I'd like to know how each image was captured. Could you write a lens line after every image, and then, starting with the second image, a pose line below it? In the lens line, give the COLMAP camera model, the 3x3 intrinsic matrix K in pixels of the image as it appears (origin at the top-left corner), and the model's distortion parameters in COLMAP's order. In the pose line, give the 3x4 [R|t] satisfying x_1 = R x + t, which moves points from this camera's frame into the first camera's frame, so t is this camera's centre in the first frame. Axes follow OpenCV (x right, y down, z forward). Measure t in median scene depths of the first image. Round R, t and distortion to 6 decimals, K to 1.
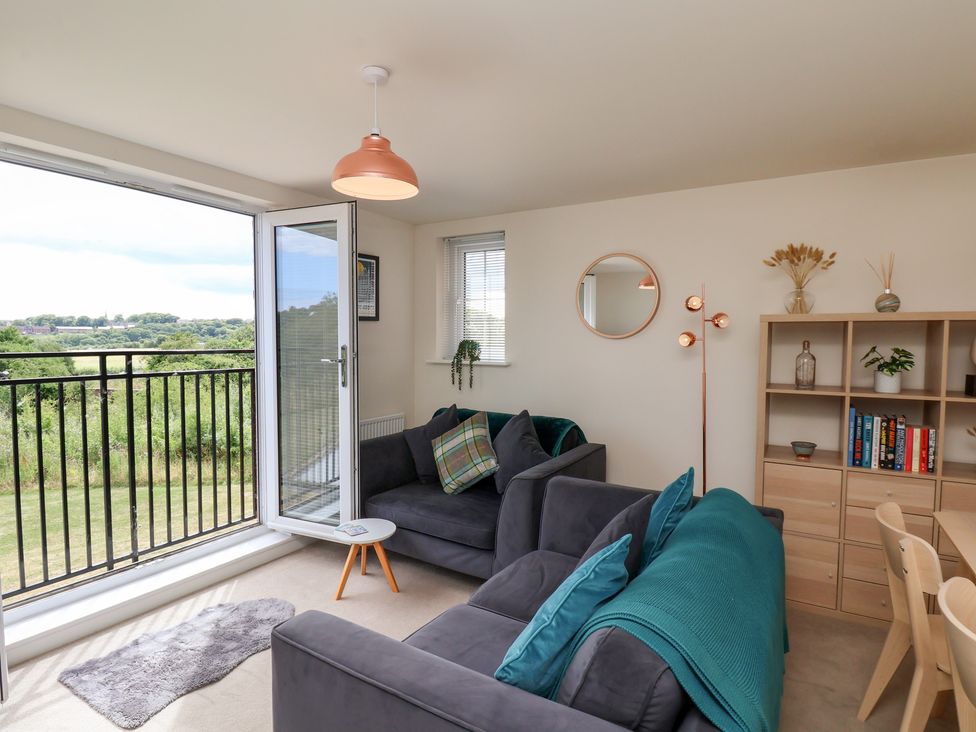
lens RADIAL K [[519.6, 0, 494.9], [0, 519.6, 364.7], [0, 0, 1]] dist [0.004185, -0.013727]
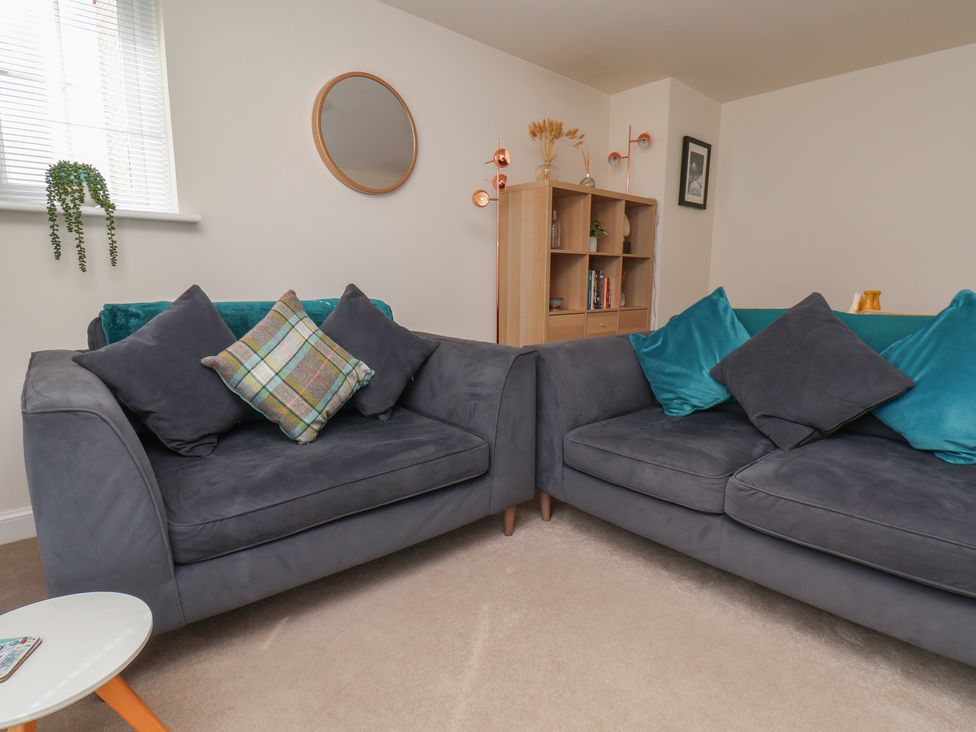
lens RADIAL K [[519.6, 0, 494.9], [0, 519.6, 364.7], [0, 0, 1]] dist [0.004185, -0.013727]
pose [[0.321449, -0.170526, 0.931446, -0.656806], [0.029996, 0.984991, 0.169977, 0.105161], [-0.946452, -0.026700, 0.321740, 0.811311]]
